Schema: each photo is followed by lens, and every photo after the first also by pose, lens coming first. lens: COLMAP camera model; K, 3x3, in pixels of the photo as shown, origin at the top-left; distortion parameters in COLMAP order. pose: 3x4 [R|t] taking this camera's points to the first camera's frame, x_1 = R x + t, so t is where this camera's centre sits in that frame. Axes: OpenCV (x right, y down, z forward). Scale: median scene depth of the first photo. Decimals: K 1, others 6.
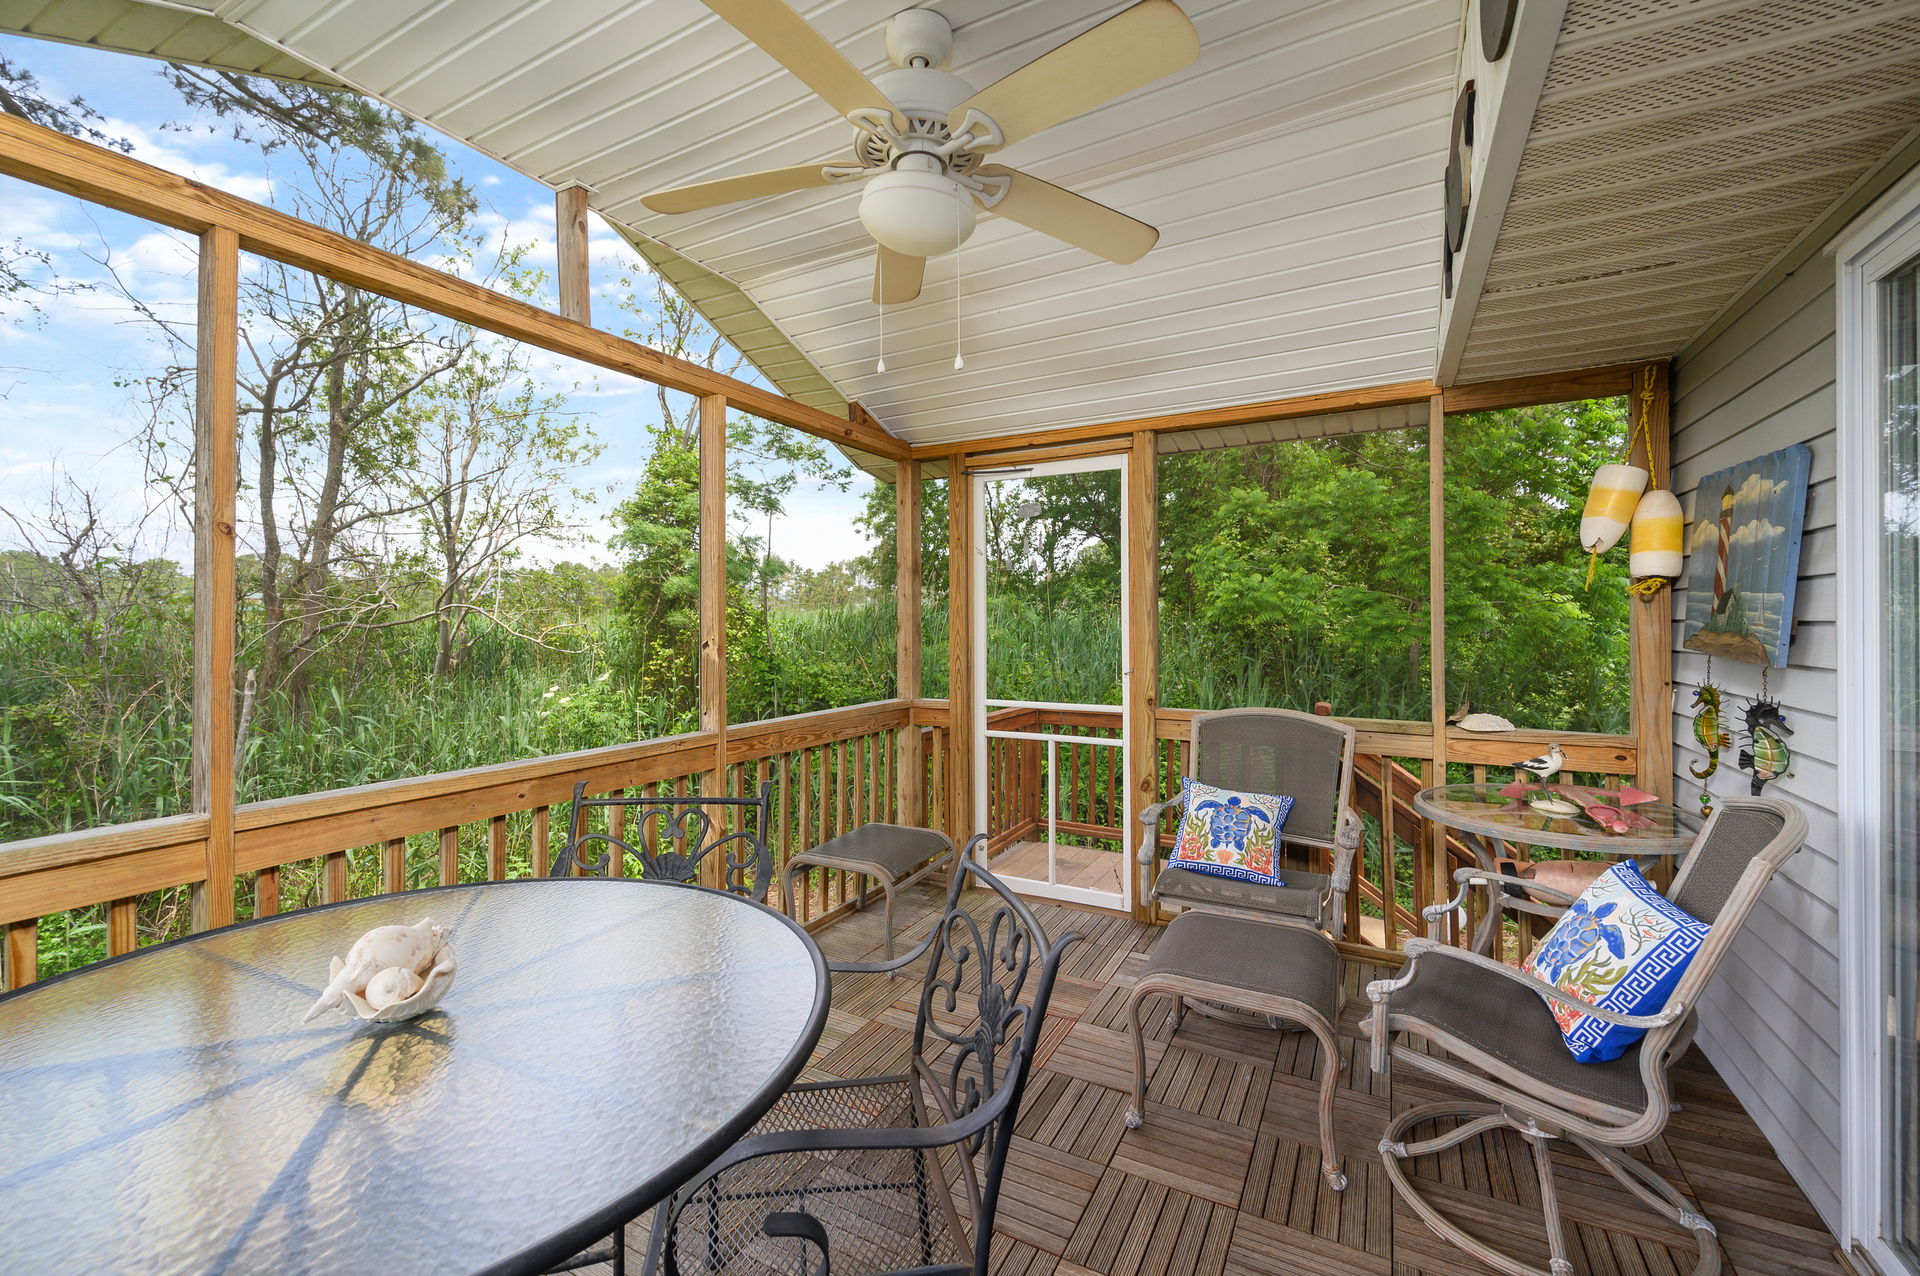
lens RADIAL K [[785.9, 0, 964.8], [0, 785.9, 627.9], [0, 0, 1]] dist [-0.002089, 0.000248]
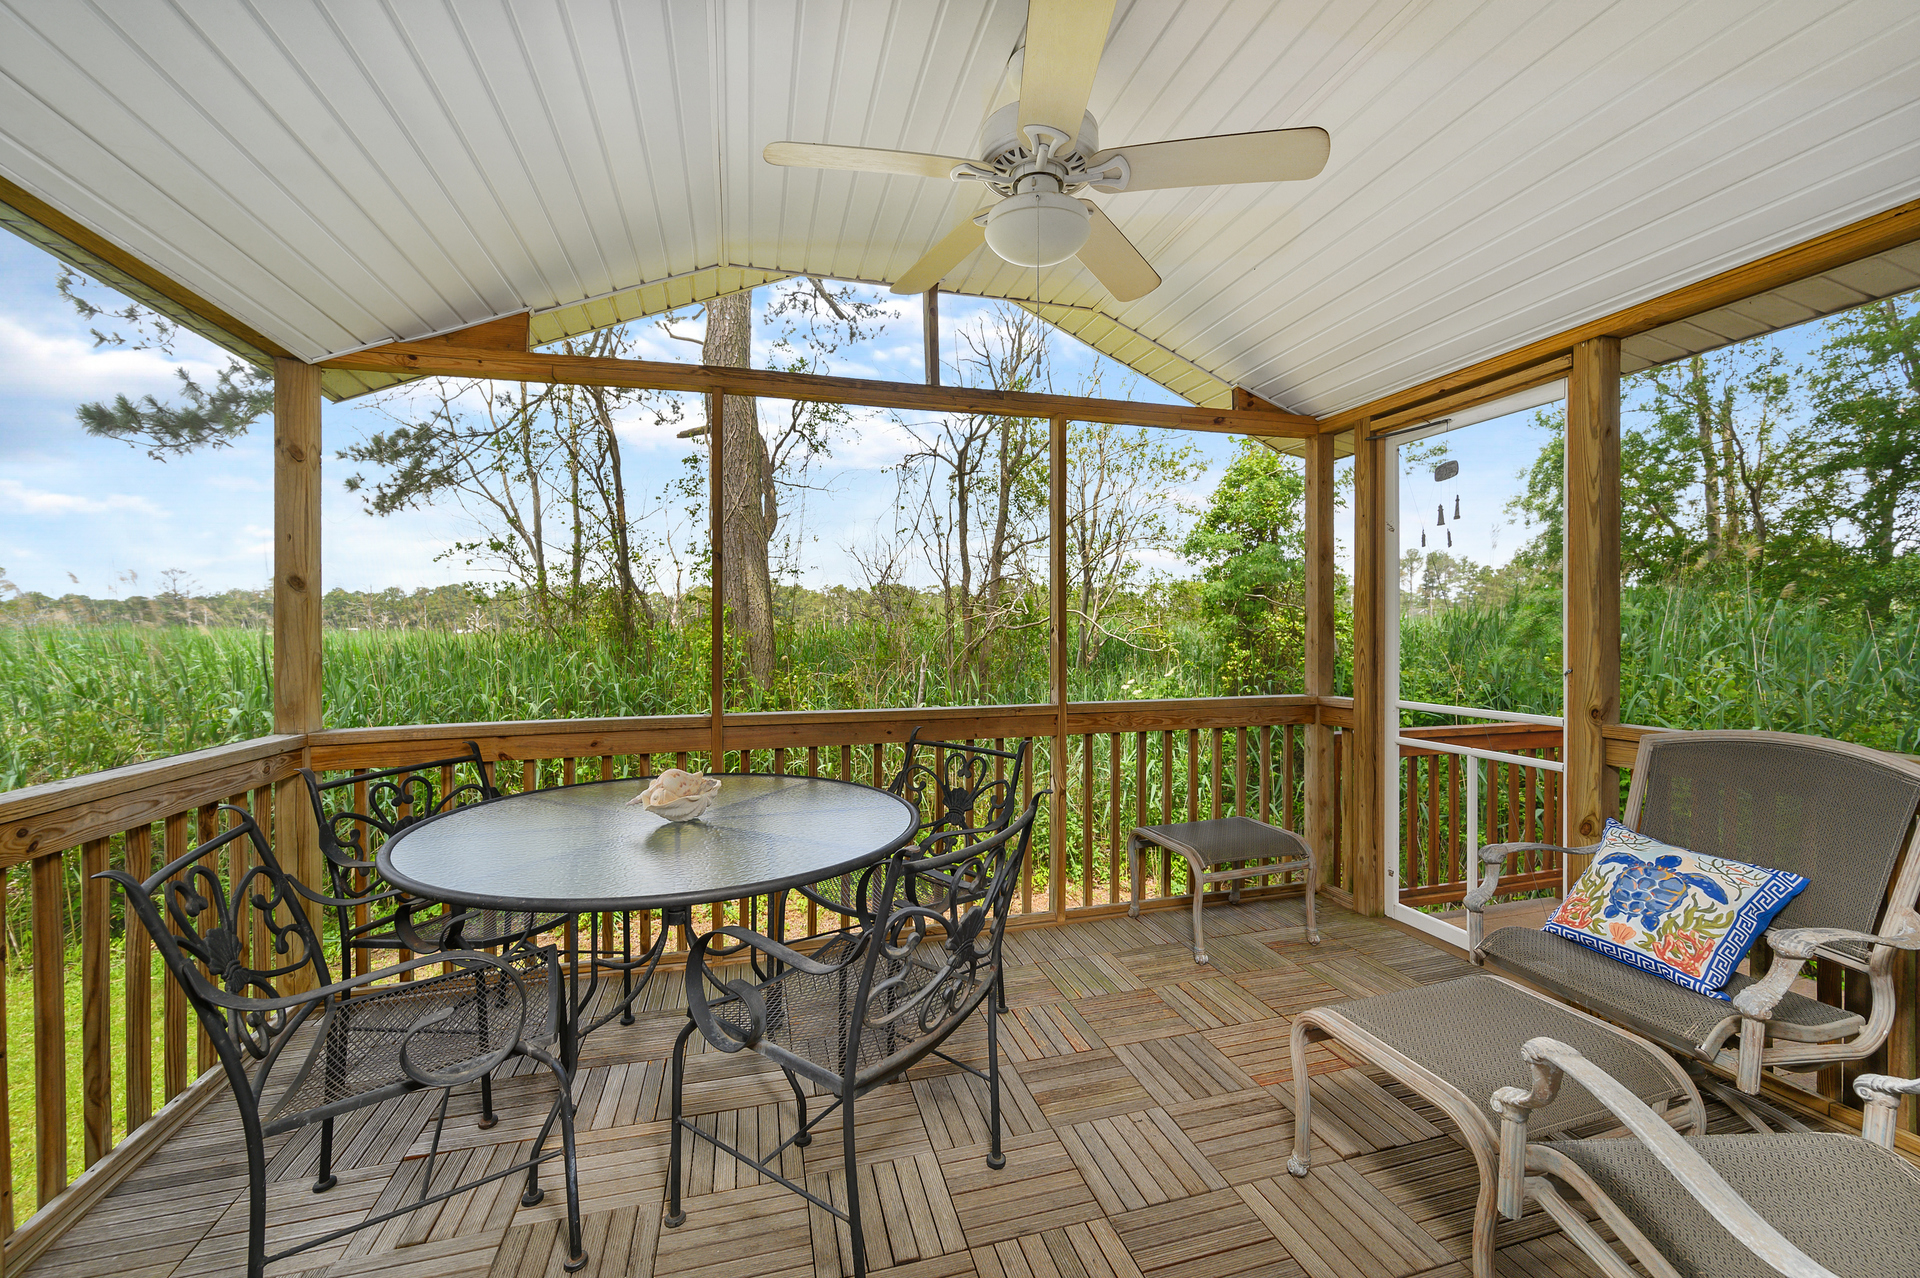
lens RADIAL K [[785.9, 0, 970.7], [0, 785.9, 634.2], [0, 0, 1]] dist [-0.002089, 0.000248]
pose [[0.698307, 0.004484, -0.715784, 0.314063], [-0.006041, 0.999982, 0.000370, 0.021794], [0.715773, 0.004066, 0.698322, 0.074089]]
